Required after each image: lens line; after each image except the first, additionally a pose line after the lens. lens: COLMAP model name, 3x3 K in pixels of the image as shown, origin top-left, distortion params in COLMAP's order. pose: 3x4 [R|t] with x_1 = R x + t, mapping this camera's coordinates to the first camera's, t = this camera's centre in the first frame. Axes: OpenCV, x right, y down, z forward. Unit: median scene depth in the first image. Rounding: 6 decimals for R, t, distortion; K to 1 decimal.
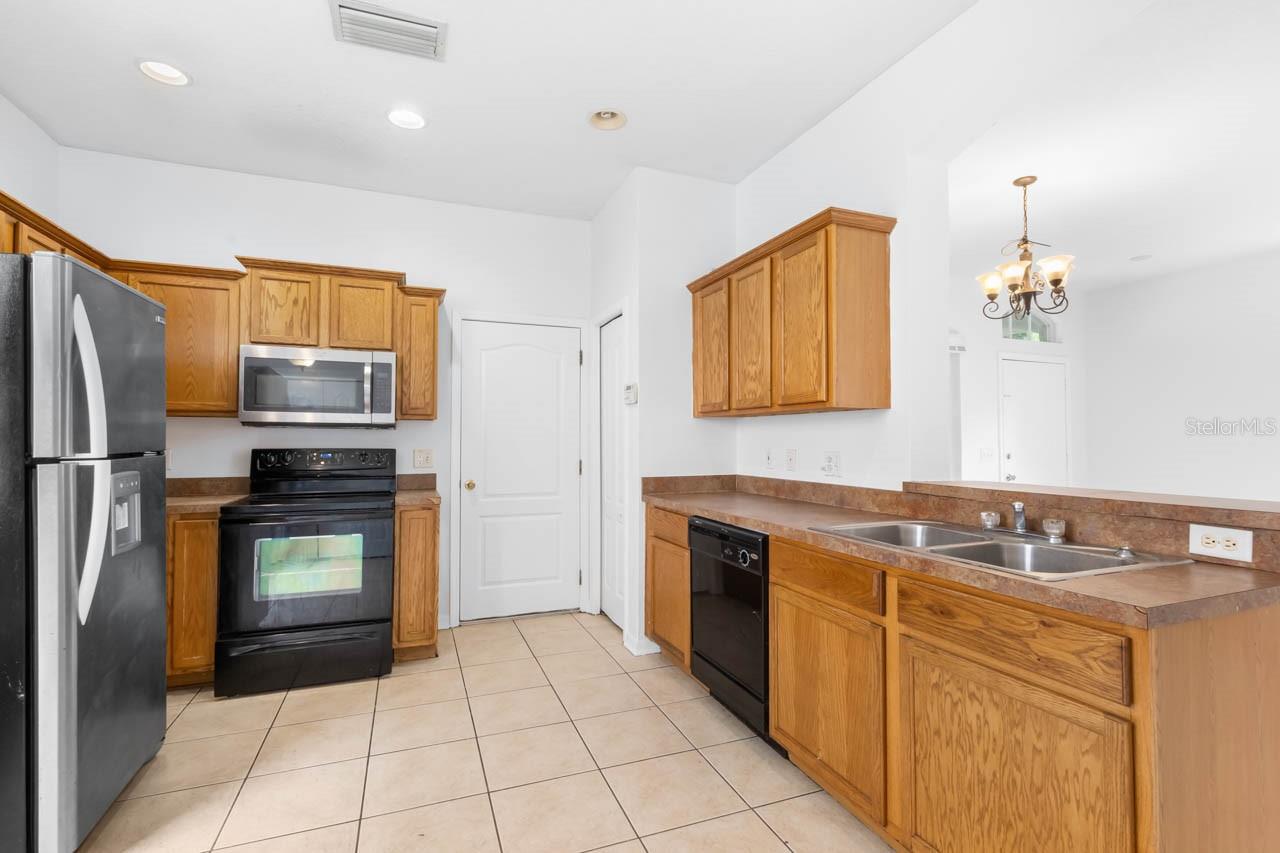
lens RADIAL K [[578.0, 0, 638.7], [0, 578.0, 423.4], [0, 0, 1]] dist [0.003967, 0.000008]
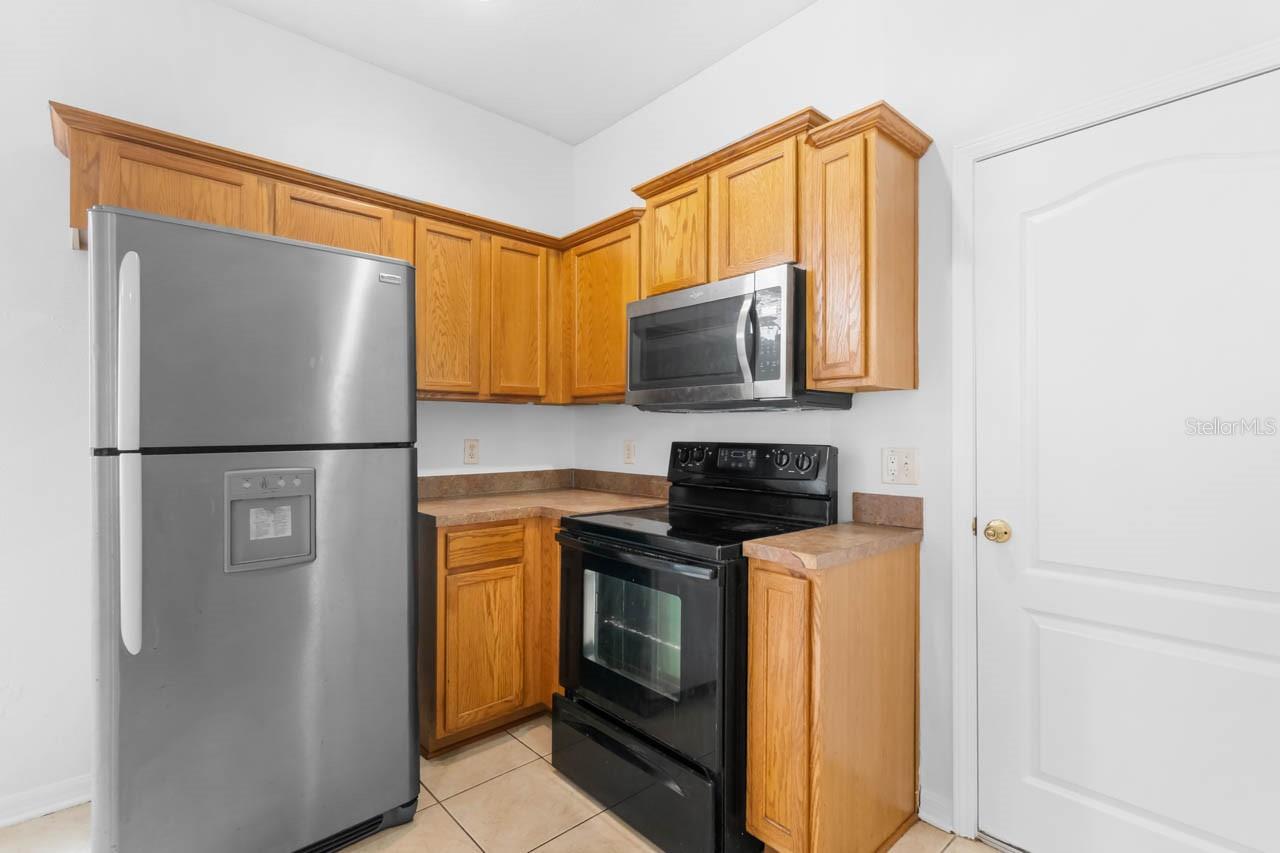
lens RADIAL K [[601.6, 0, 637.0], [0, 601.6, 422.9], [0, 0, 1]] dist [0.000166, -0.000393]
pose [[0.355113, -0.012815, -0.934735, 0.043377], [0.027523, 0.999616, -0.003248, 0.021303], [0.934418, -0.024573, 0.355330, 0.686242]]
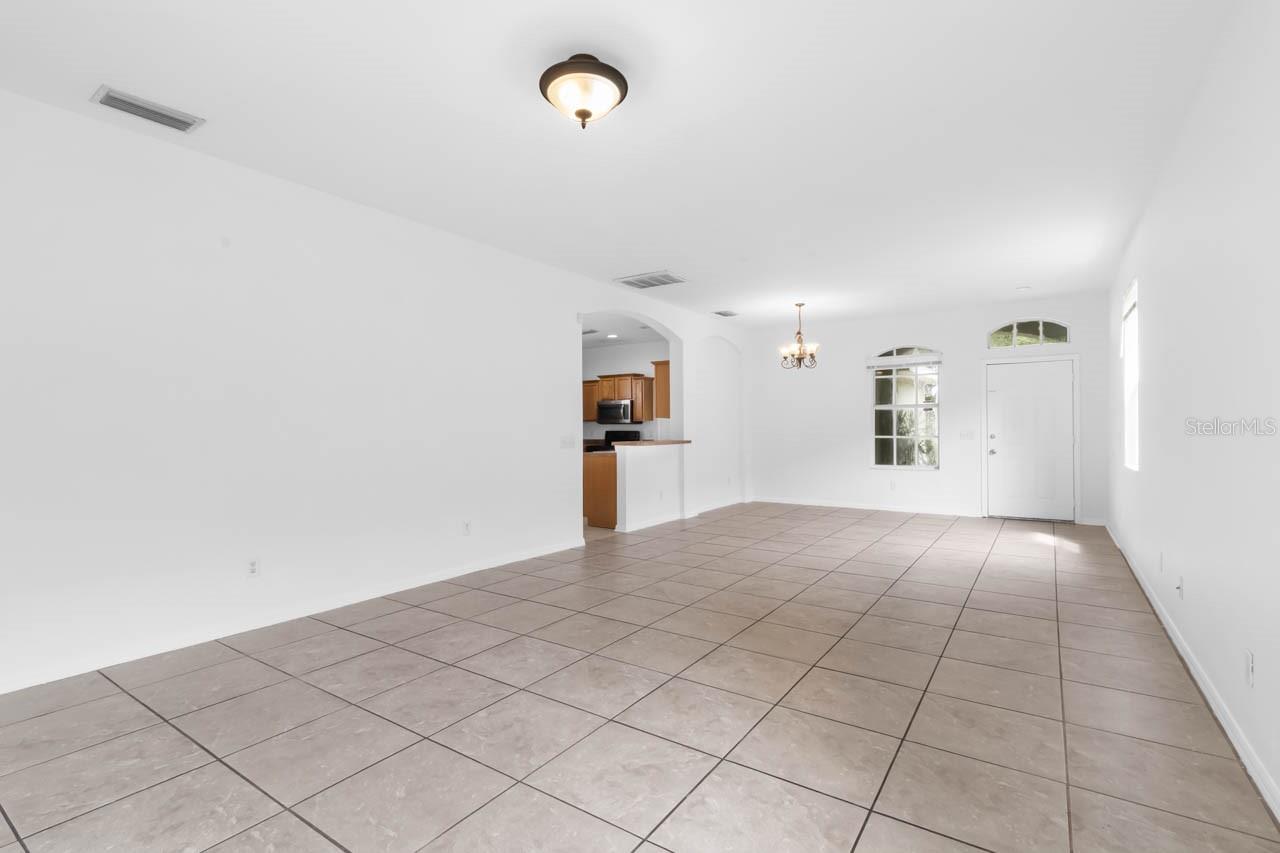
lens RADIAL K [[593.5, 0, 640.0], [0, 593.5, 426.5], [0, 0, 1]] dist [-0.000636, -0.000158]
pose [[0.566782, -0.008502, -0.823824, 2.306307], [0.031795, 0.999428, 0.011560, -0.015220], [0.823254, -0.032745, 0.566728, -0.796609]]
